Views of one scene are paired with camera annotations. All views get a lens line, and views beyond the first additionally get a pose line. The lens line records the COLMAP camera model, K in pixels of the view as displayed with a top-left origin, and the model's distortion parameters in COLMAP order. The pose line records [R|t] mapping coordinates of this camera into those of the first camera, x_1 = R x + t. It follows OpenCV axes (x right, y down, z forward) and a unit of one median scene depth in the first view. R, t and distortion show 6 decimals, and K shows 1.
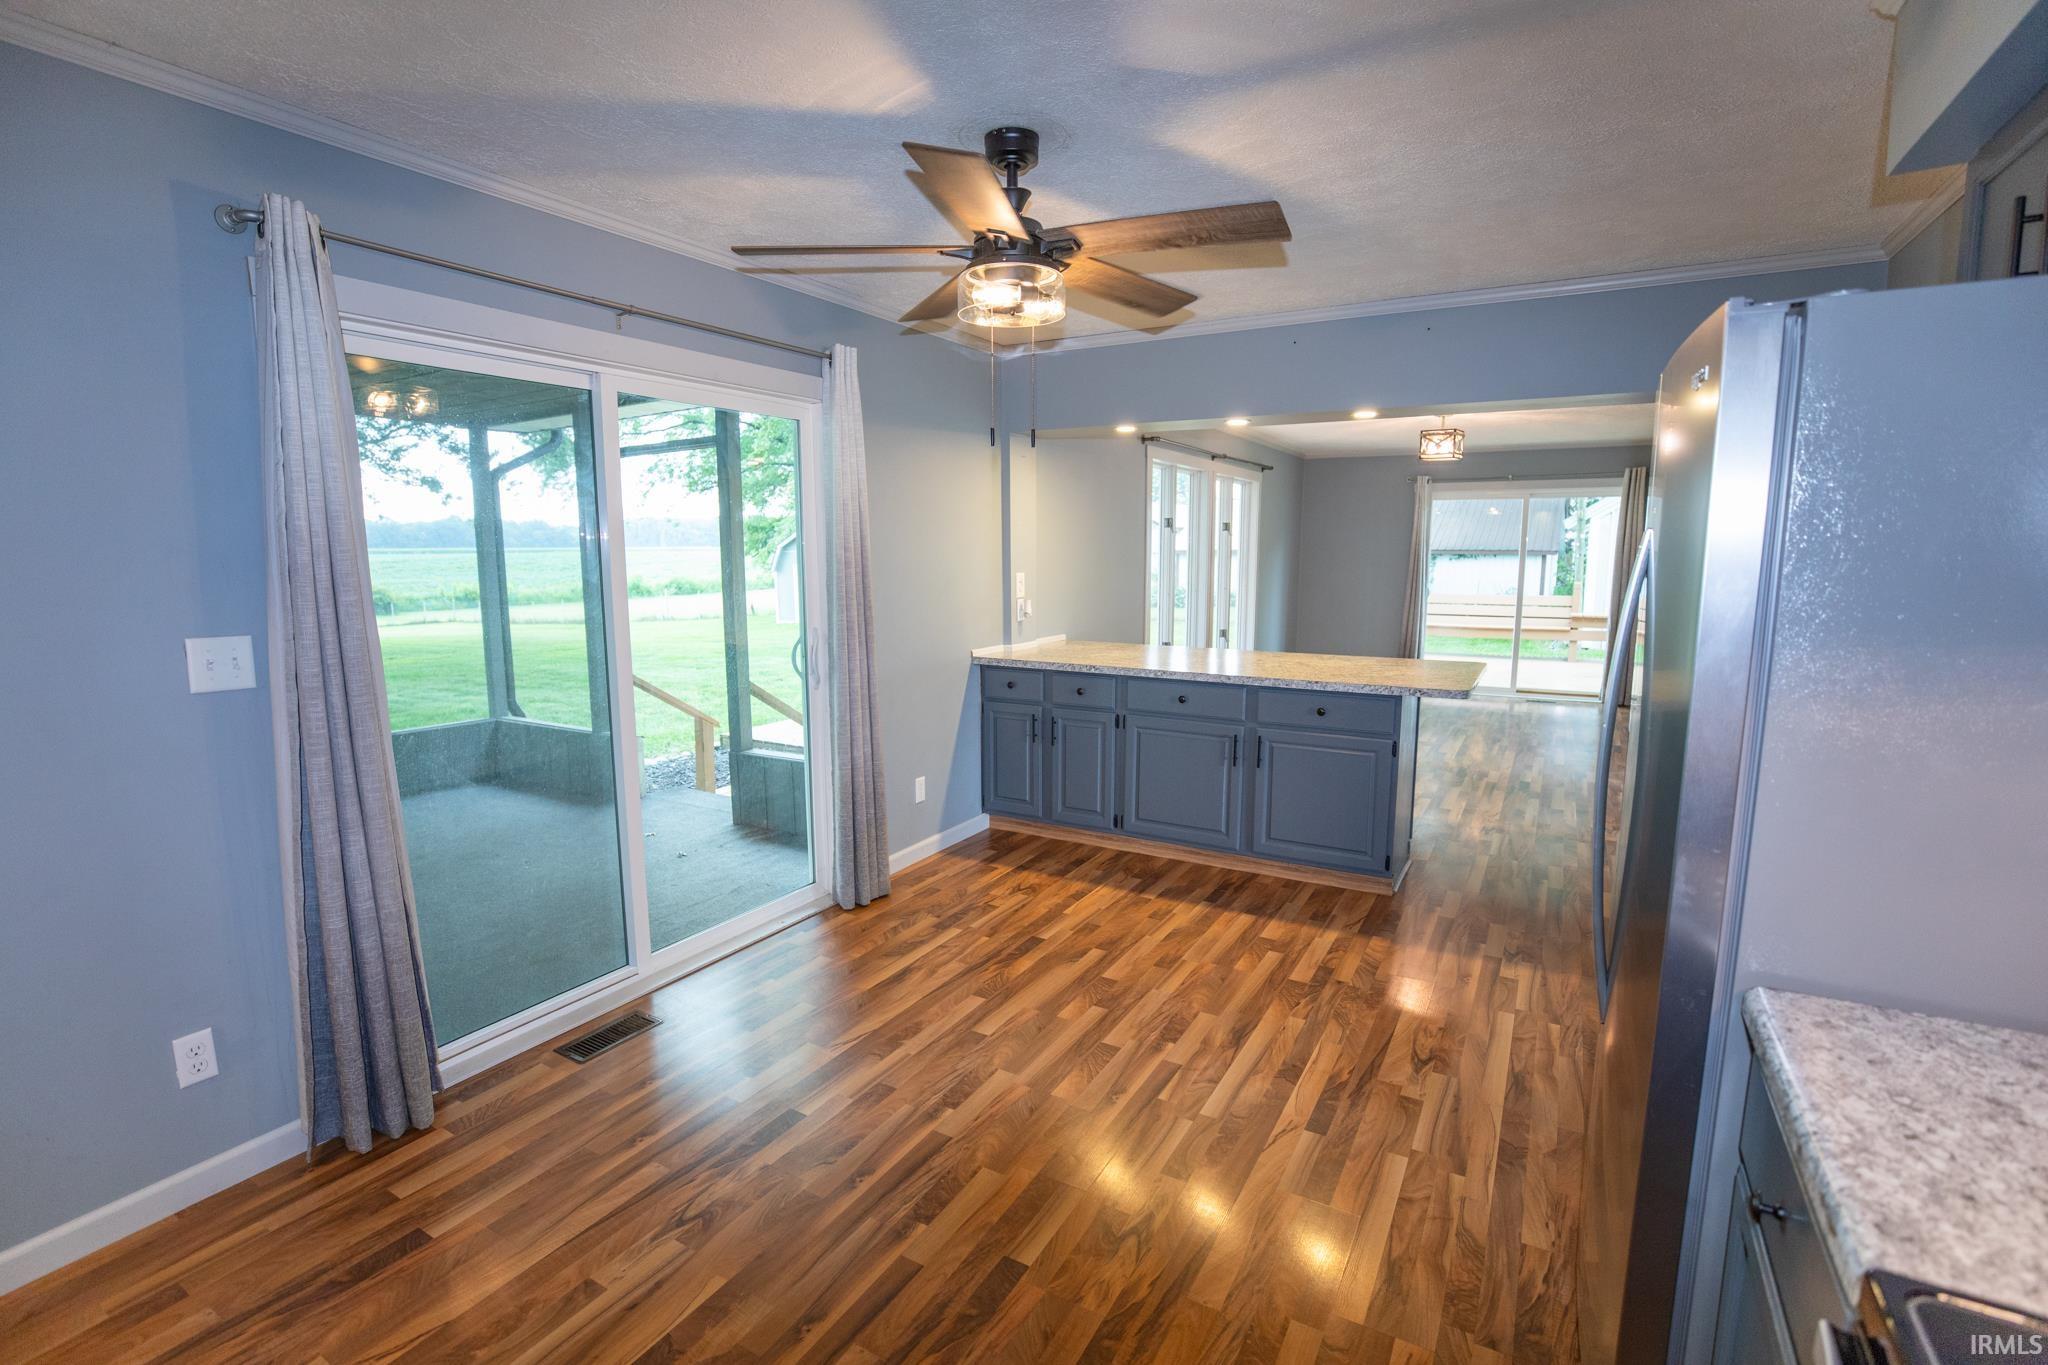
lens RADIAL K [[951.6, 0, 1008.7], [0, 951.6, 676.1], [0, 0, 1]] dist [-0.034579, 0.008177]
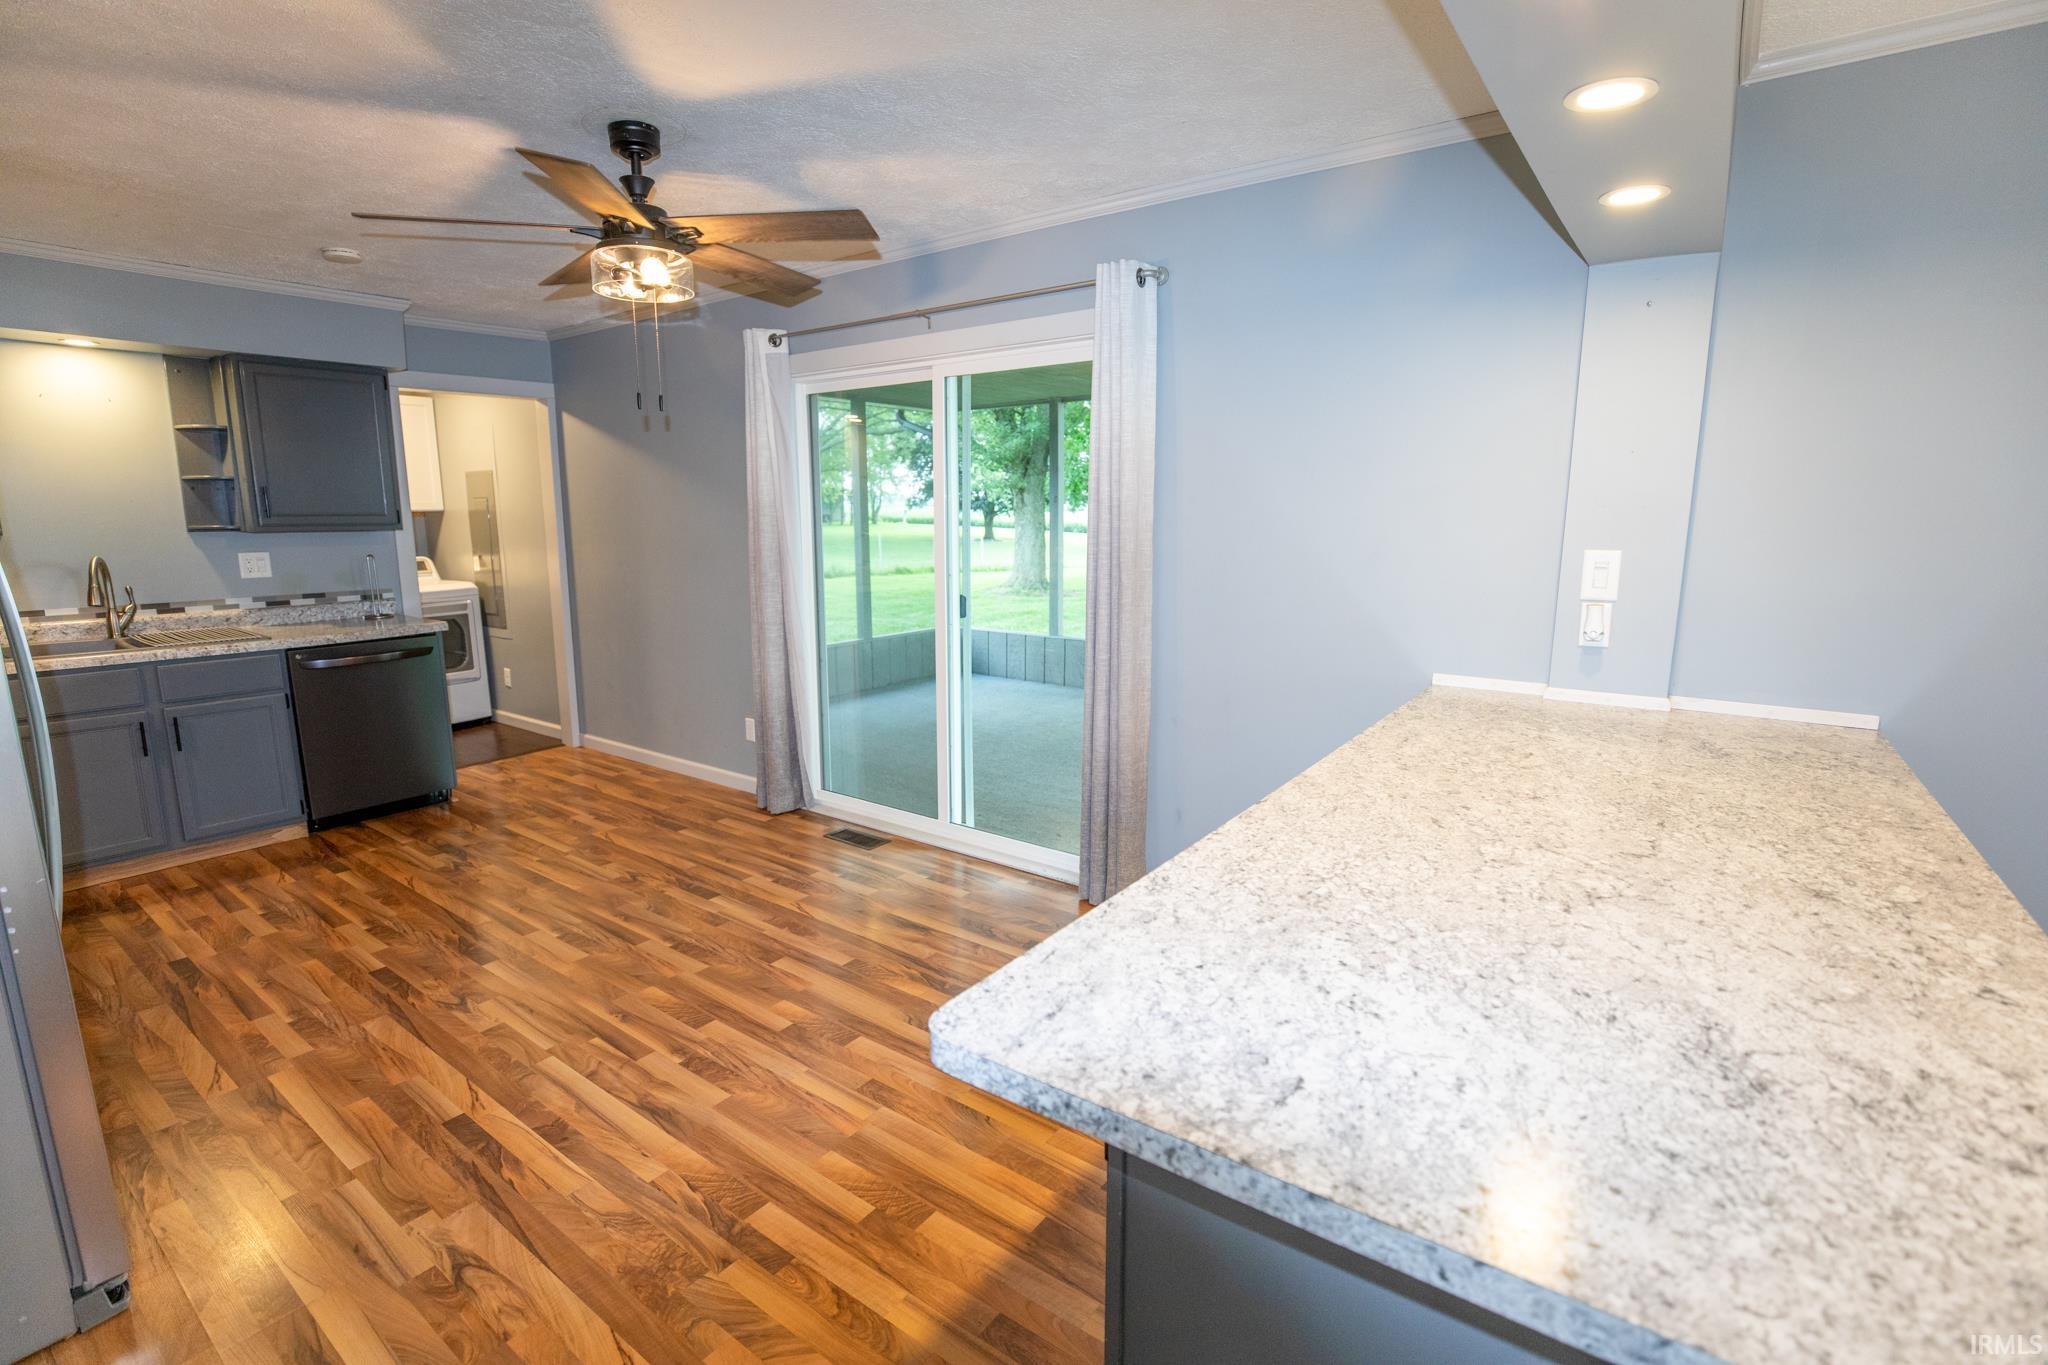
lens RADIAL K [[951.6, 0, 1017.7], [0, 951.6, 660.6], [0, 0, 1]] dist [-0.034579, 0.008177]
pose [[-0.109355, 0.156177, -0.981657, 1.008390], [-0.132633, 0.976456, 0.170125, -0.179029], [0.985114, 0.148804, -0.086066, 1.424722]]
